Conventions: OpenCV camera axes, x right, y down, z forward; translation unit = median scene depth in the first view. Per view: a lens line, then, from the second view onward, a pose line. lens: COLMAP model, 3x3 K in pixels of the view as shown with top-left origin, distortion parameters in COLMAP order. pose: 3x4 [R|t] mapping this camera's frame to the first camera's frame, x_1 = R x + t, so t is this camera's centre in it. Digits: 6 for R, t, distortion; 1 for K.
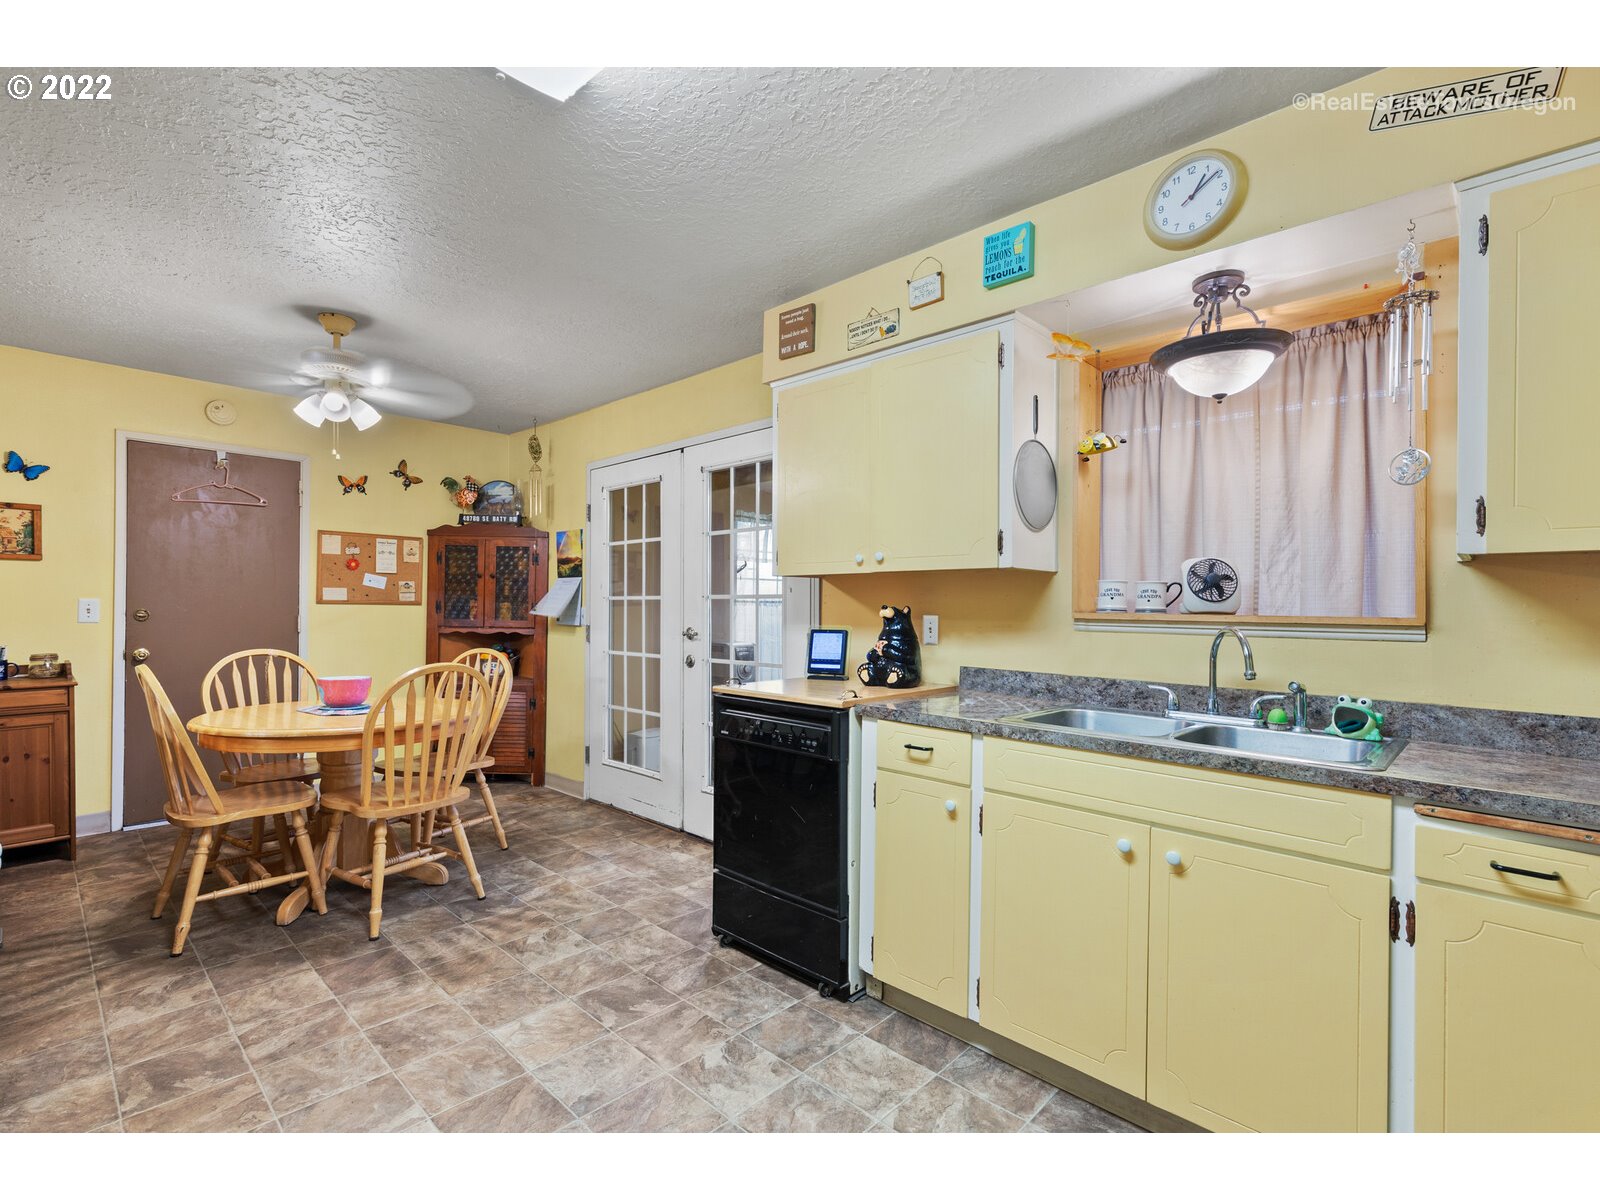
lens RADIAL K [[734.8, 0, 782.8], [0, 734.8, 600.8], [0, 0, 1]] dist [-0.000409, 0.000559]
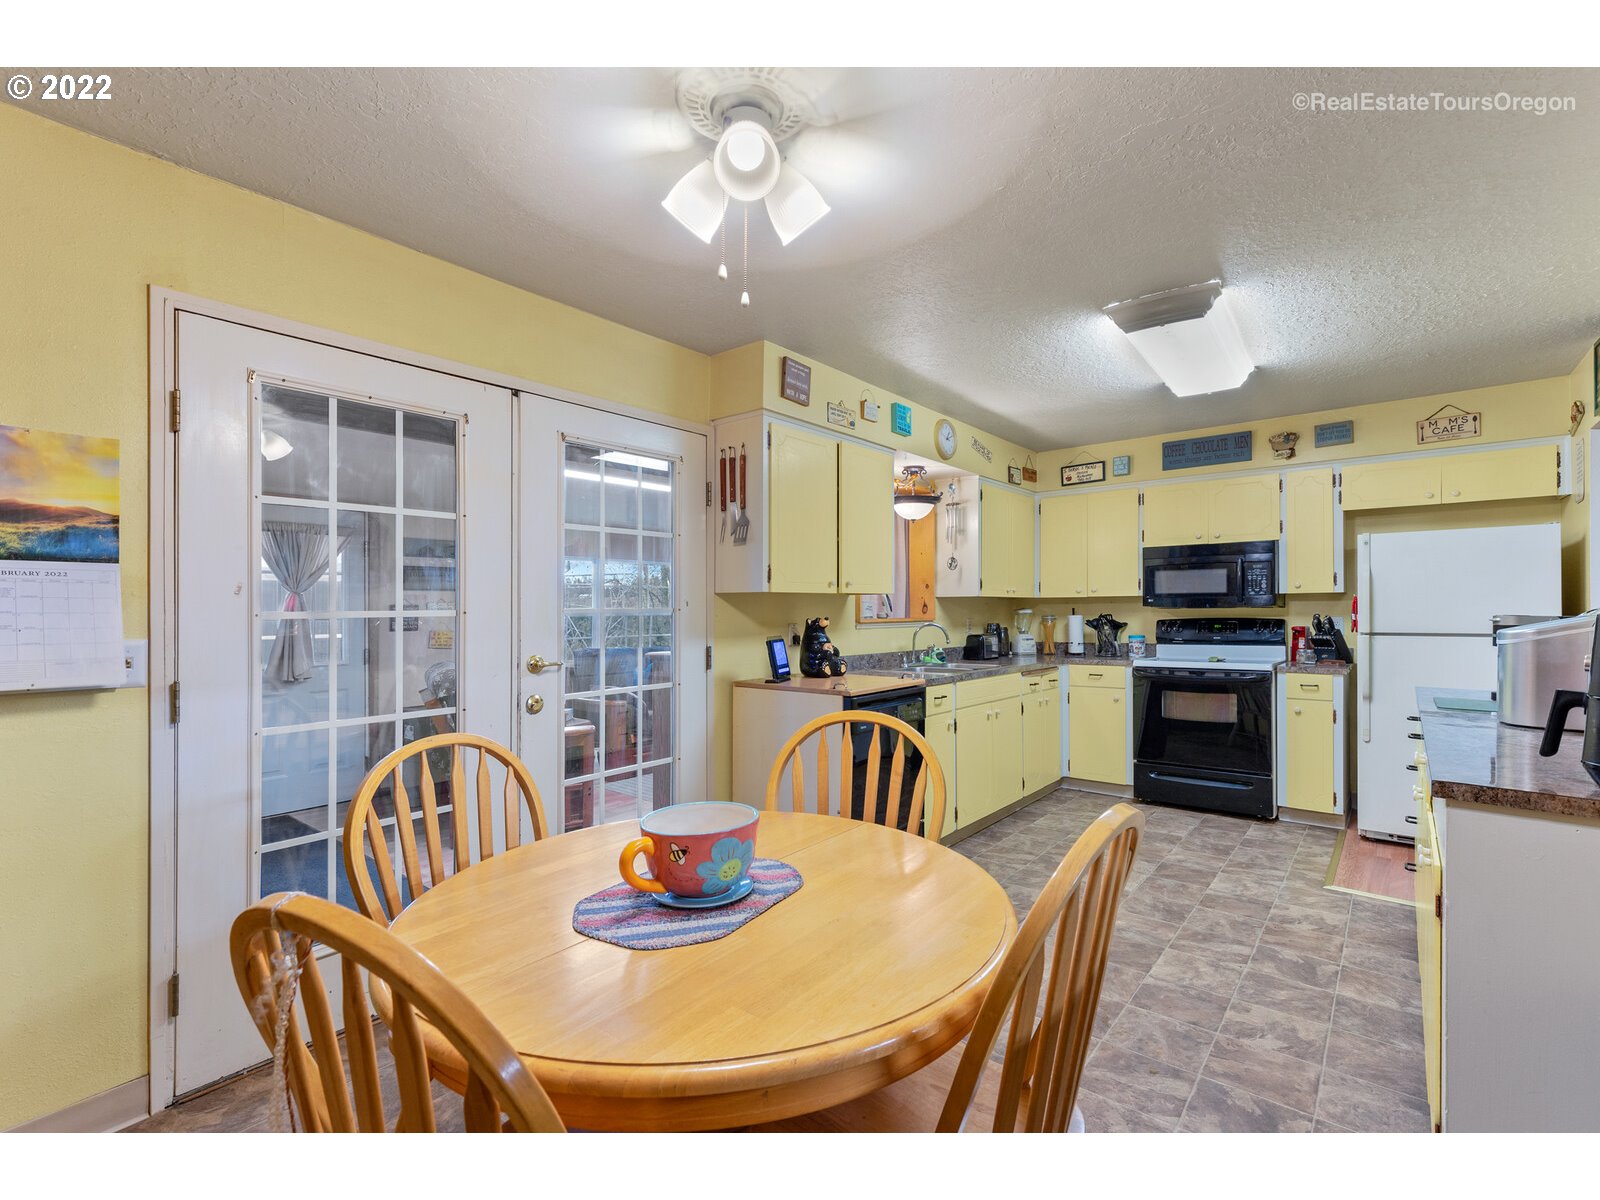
lens RADIAL K [[731.1, 0, 798.6], [0, 731.1, 609.1], [0, 0, 1]] dist [-0.000181, -0.000864]
pose [[-0.079549, -0.002531, 0.996828, -1.728710], [0.003090, 0.999991, 0.002786, -0.018680], [-0.996826, 0.003302, -0.079540, 1.671095]]
